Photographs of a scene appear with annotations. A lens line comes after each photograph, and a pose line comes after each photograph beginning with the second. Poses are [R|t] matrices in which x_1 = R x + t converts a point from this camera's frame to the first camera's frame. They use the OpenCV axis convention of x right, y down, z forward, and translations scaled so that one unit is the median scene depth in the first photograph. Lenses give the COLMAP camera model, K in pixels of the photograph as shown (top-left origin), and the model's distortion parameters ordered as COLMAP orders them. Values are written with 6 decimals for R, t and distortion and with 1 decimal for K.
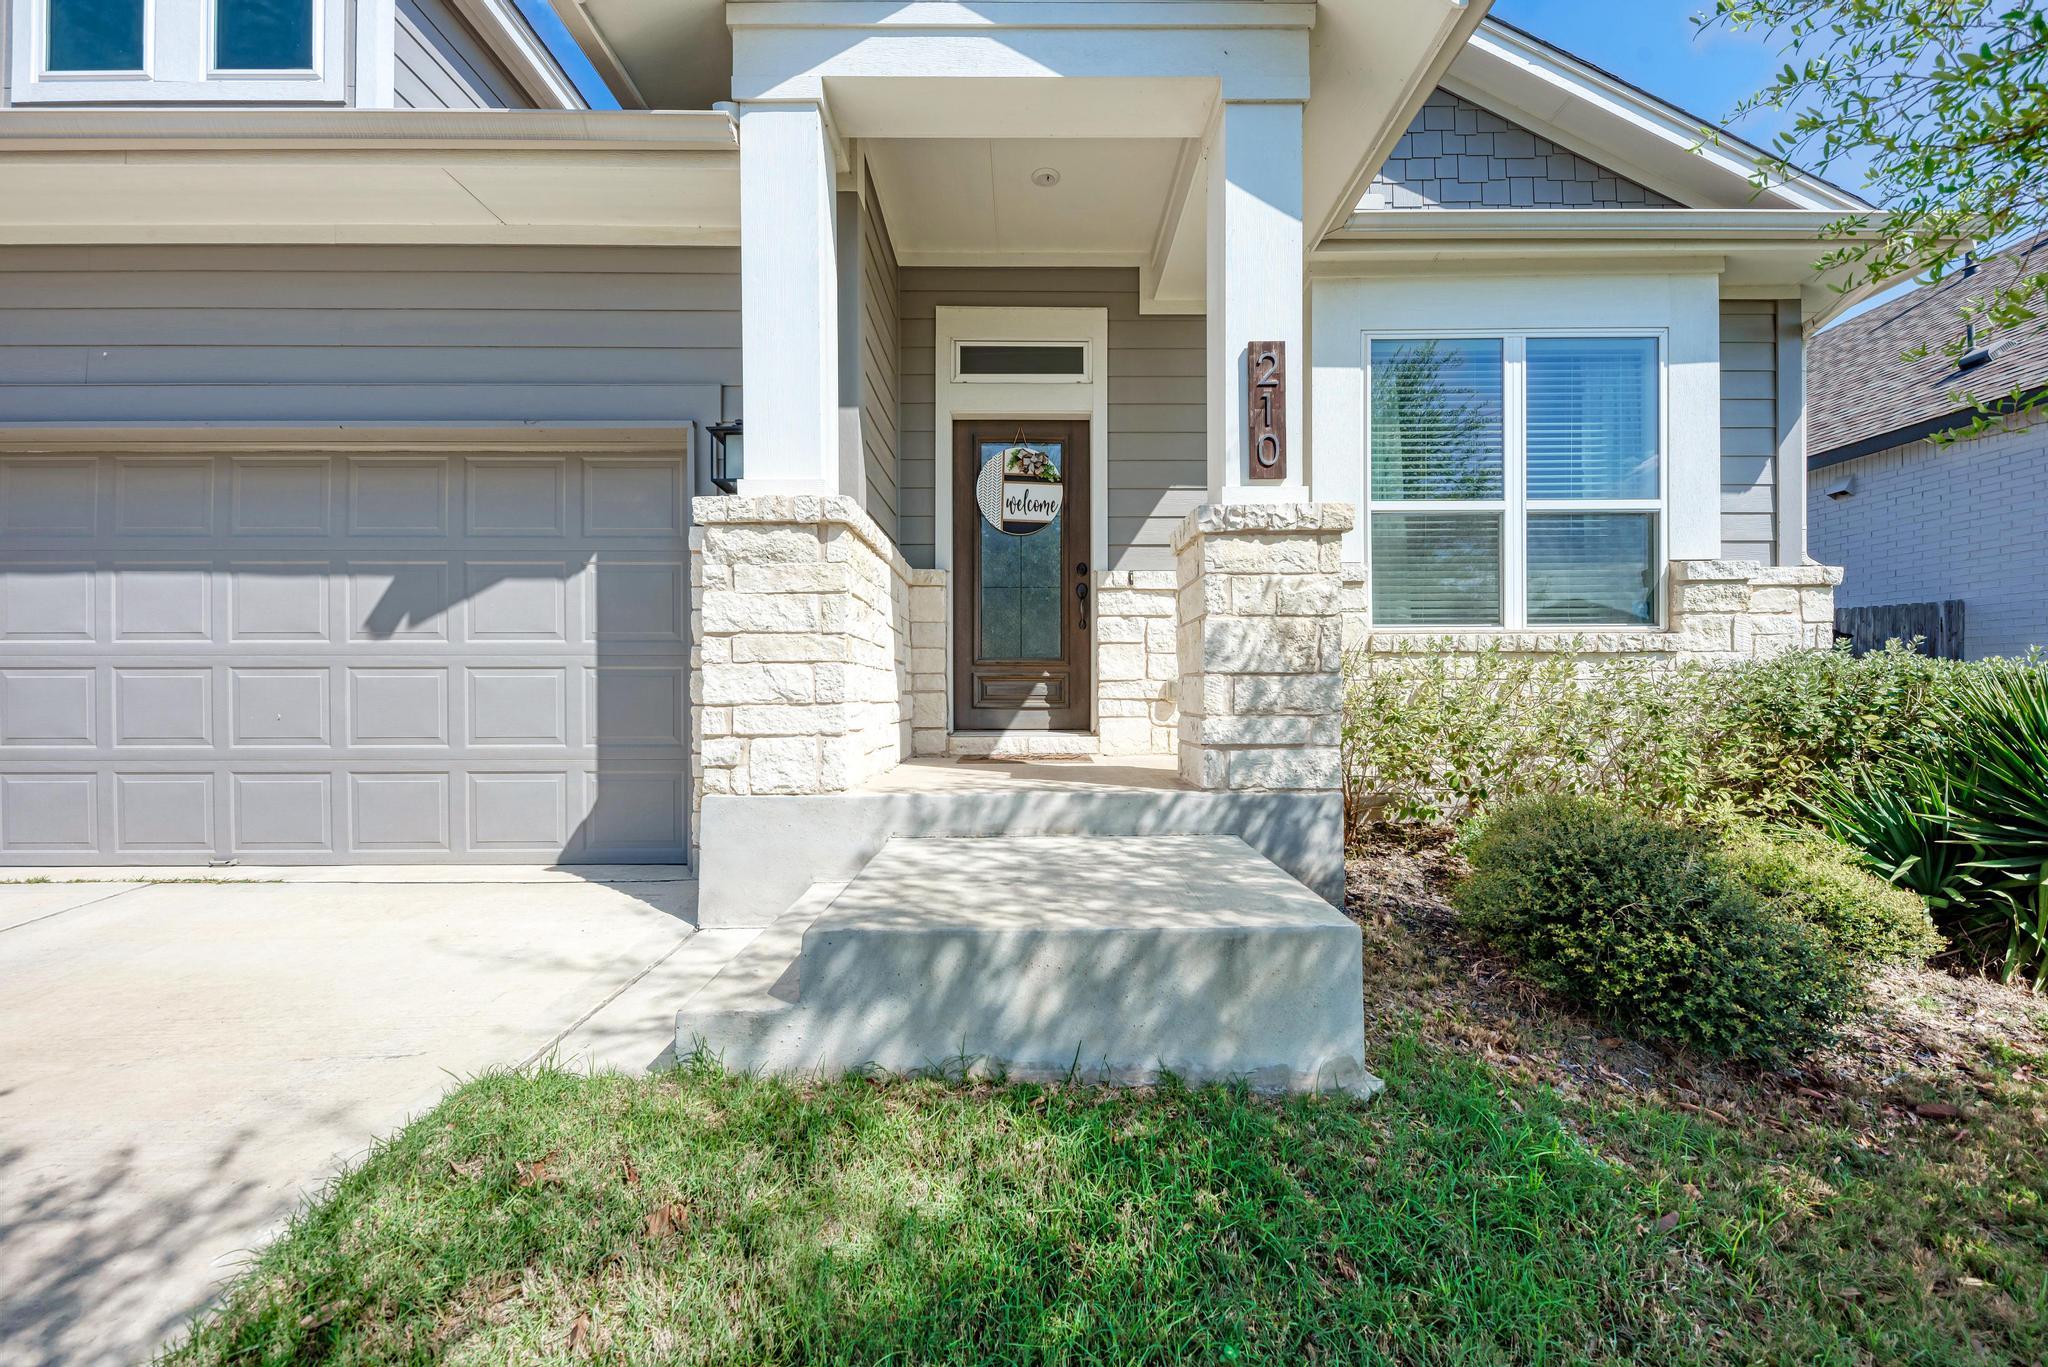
lens RADIAL K [[809.4, 0, 1027.0], [0, 809.4, 695.8], [0, 0, 1]] dist [0.001764, 0.000113]
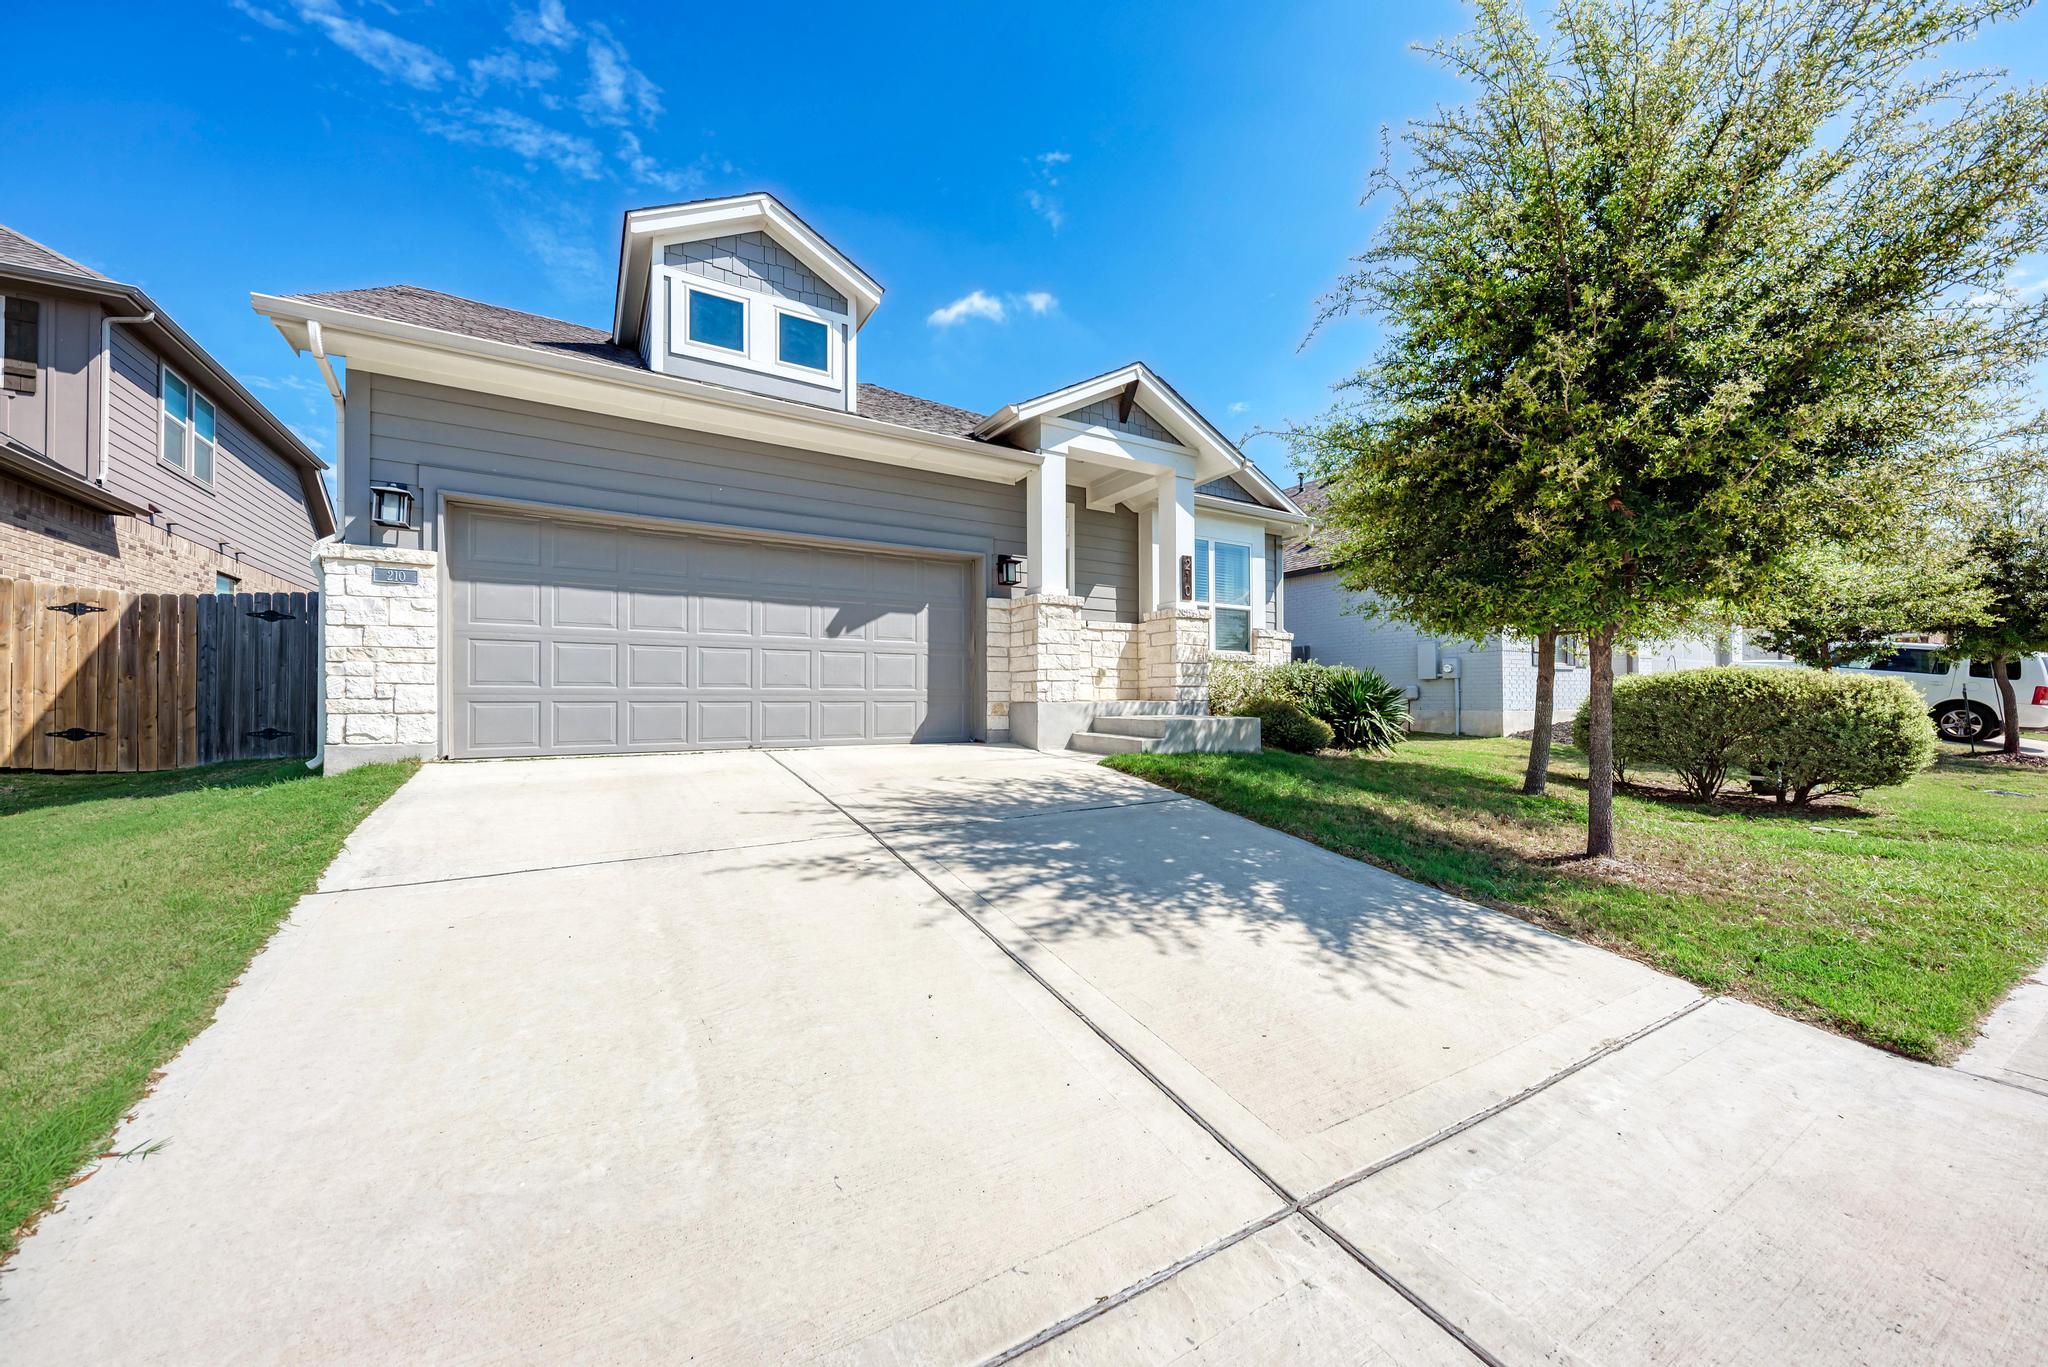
lens RADIAL K [[746.0, 0, 1026.1], [0, 746.0, 697.4], [0, 0, 1]] dist [-0.000082, -0.000141]
pose [[0.857838, 0.002432, 0.513914, -1.359602], [0.000882, 0.999980, -0.006204, 0.095954], [-0.513919, 0.005775, 0.857819, -0.902939]]
